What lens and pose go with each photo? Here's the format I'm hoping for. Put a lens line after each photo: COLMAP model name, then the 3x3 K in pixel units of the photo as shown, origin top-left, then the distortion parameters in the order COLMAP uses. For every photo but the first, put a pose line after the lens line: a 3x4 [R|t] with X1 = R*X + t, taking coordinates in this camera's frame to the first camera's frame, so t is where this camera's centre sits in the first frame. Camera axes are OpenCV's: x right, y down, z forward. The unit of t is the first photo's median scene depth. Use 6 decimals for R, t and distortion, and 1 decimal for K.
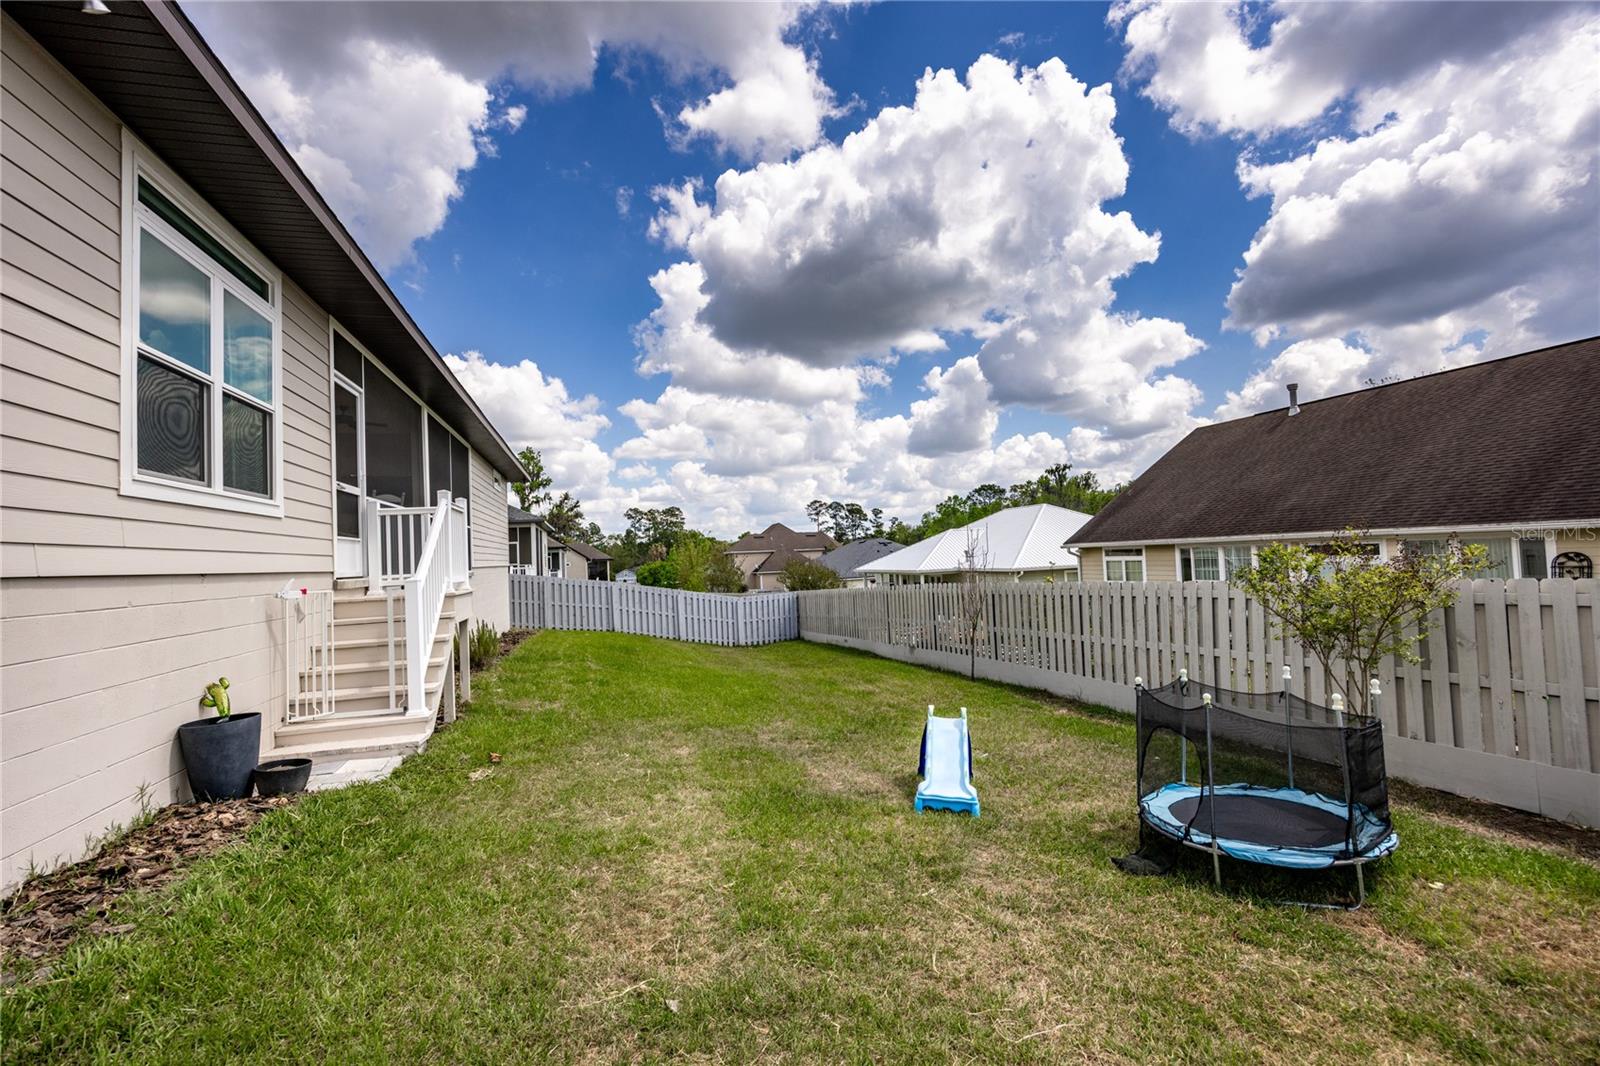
lens RADIAL K [[711.4, 0, 809.3], [0, 711.4, 542.4], [0, 0, 1]] dist [-0.001942, 0.000140]
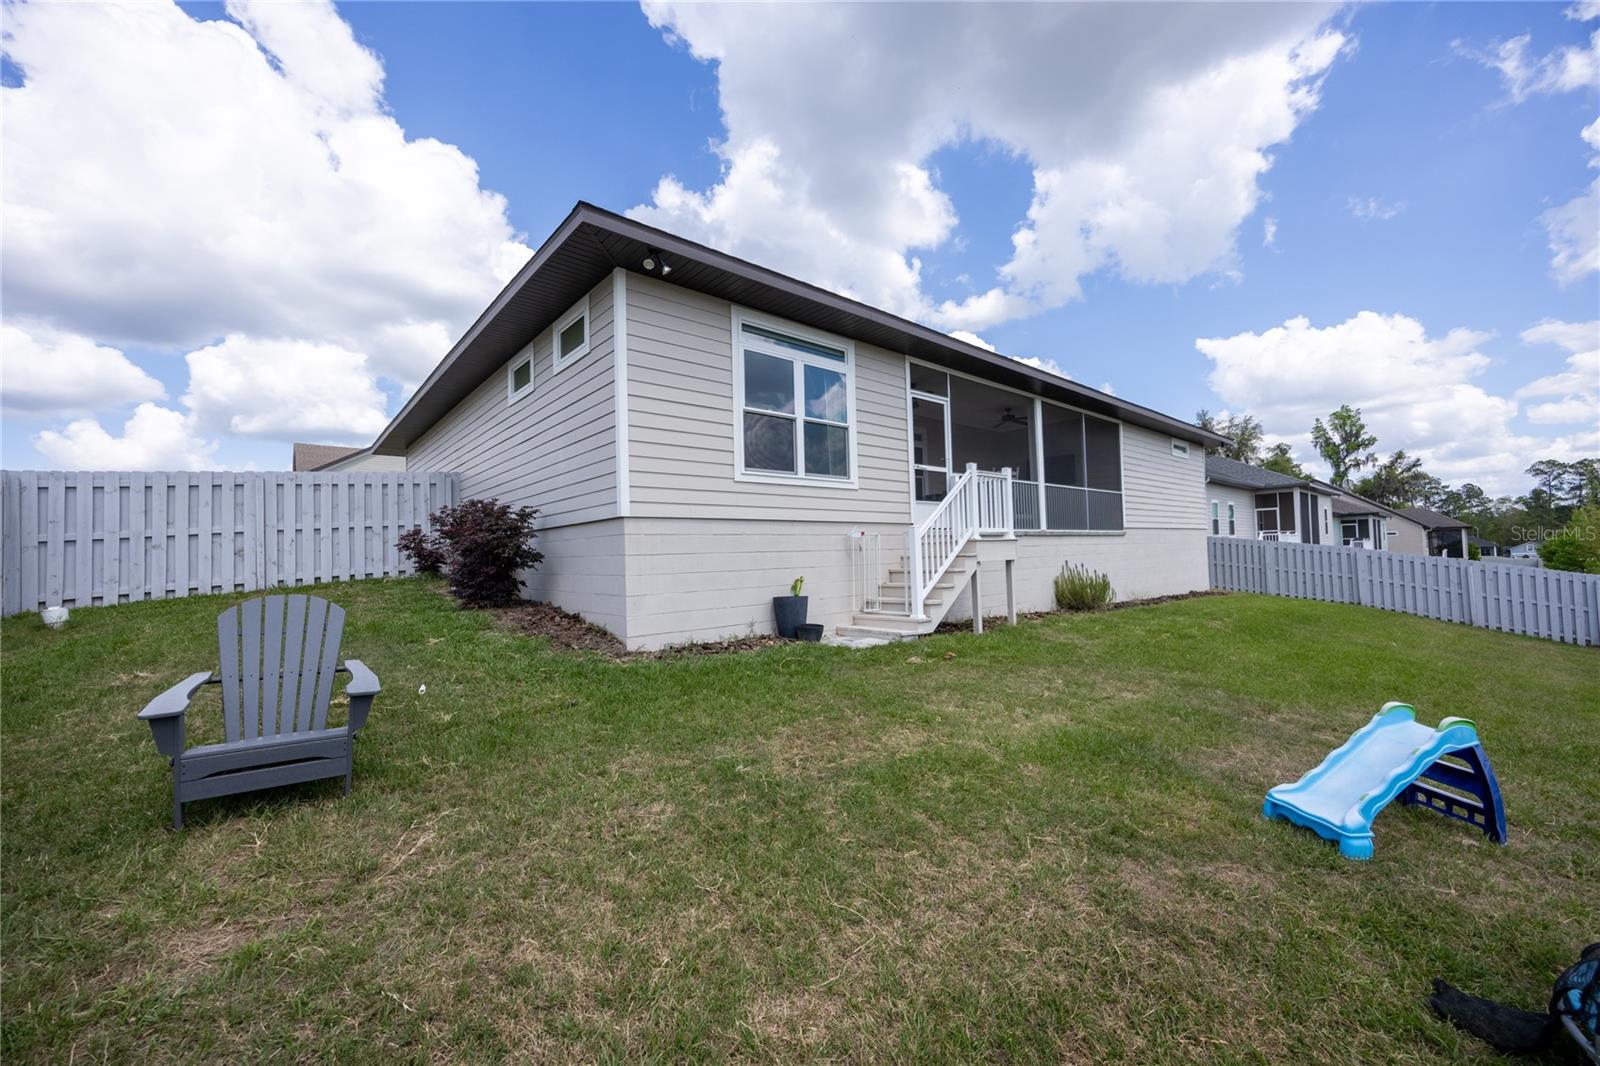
lens RADIAL K [[617.8, 0, 802.0], [0, 617.8, 545.8], [0, 0, 1]] dist [-0.004986, -0.000489]
pose [[0.424677, 0.018195, -0.905162, 0.199940], [0.025832, 0.999147, 0.032204, 0.018223], [0.904976, -0.037058, 0.423845, 0.099388]]
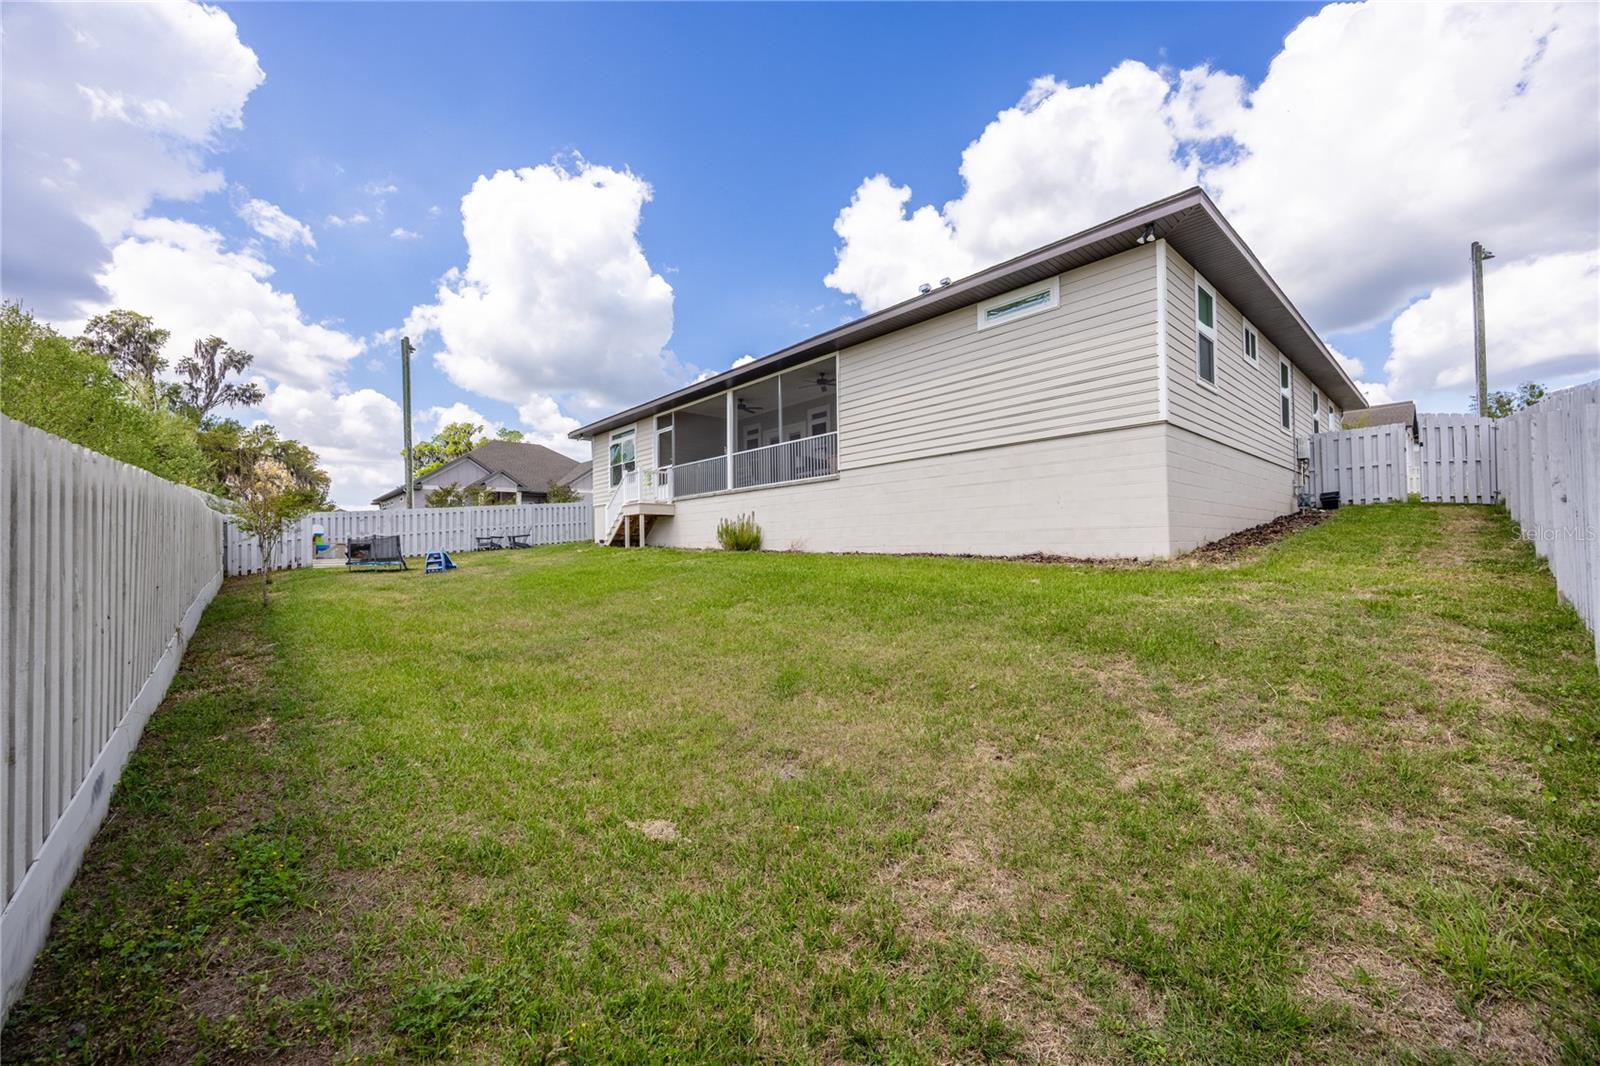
lens RADIAL K [[617.8, 0, 807.3], [0, 617.8, 531.0], [0, 0, 1]] dist [-0.004986, -0.000489]
pose [[-0.899614, 0.042423, -0.434620, -0.035559], [0.060656, 0.997761, -0.028160, 0.139383], [0.432453, -0.051695, -0.900173, 1.700331]]
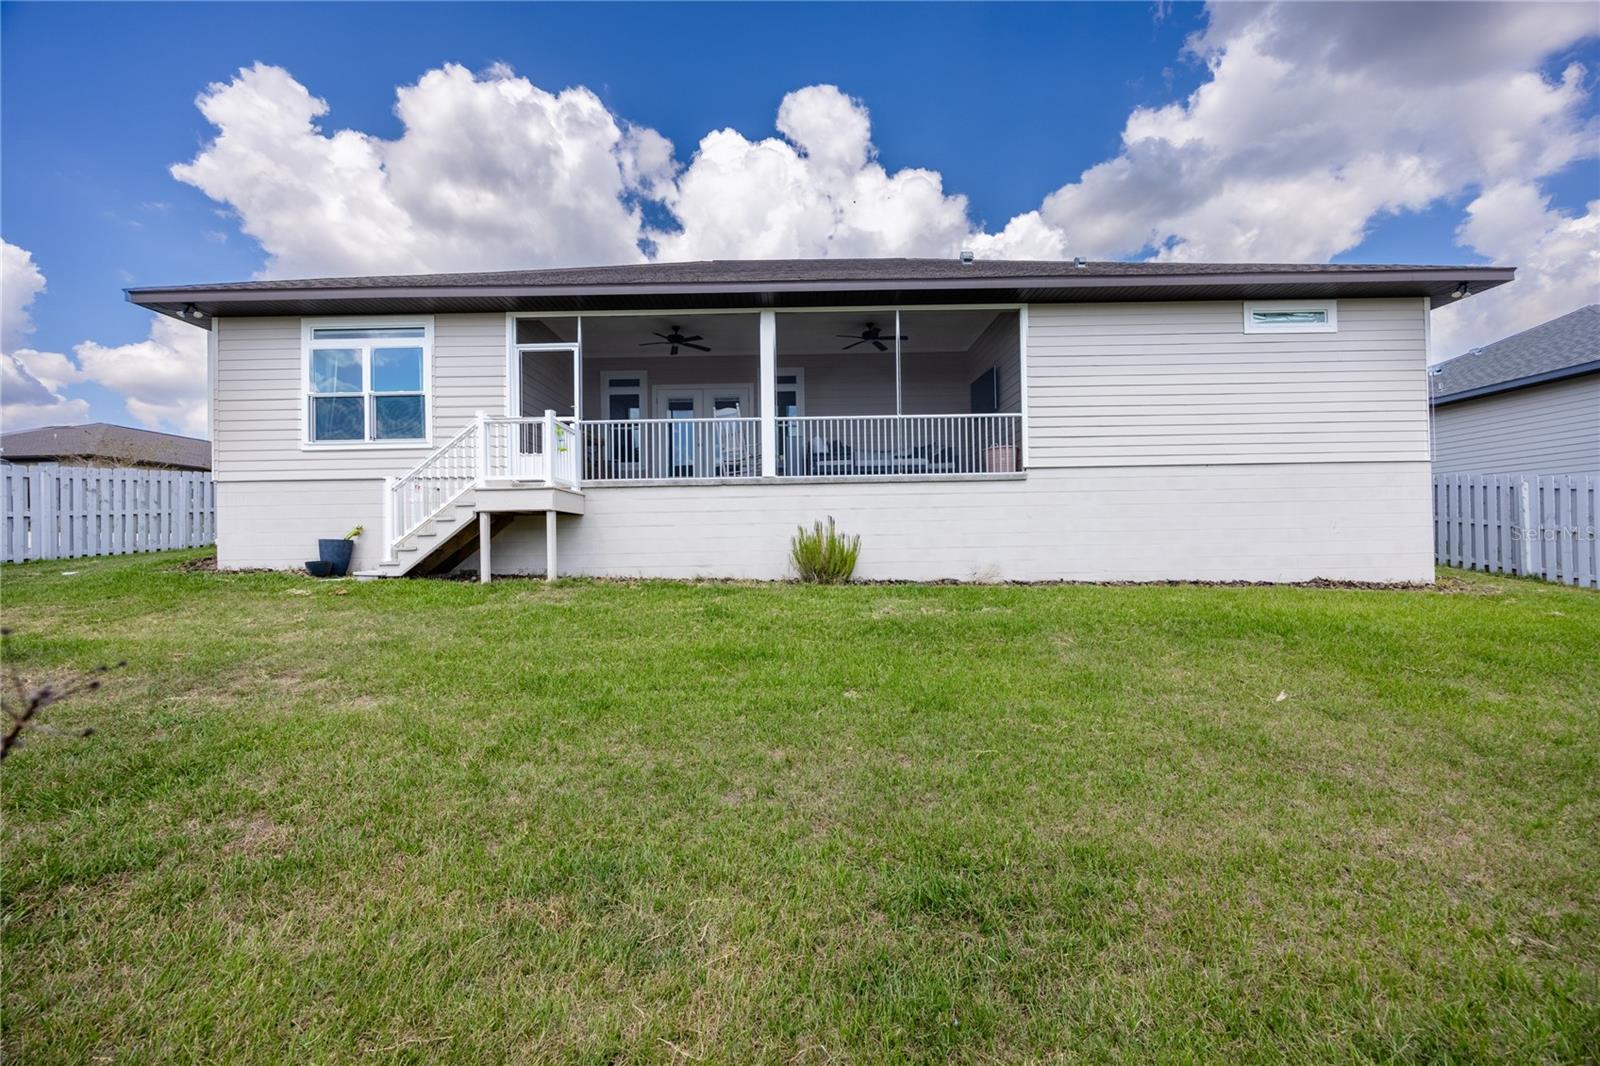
lens RADIAL K [[617.8, 0, 801.8], [0, 617.8, 532.1], [0, 0, 1]] dist [-0.004986, -0.000489]
pose [[-0.283839, 0.031477, -0.958355, 0.209062], [0.046058, 0.998755, 0.019163, 0.076276], [0.957765, -0.038701, -0.284935, 0.910673]]
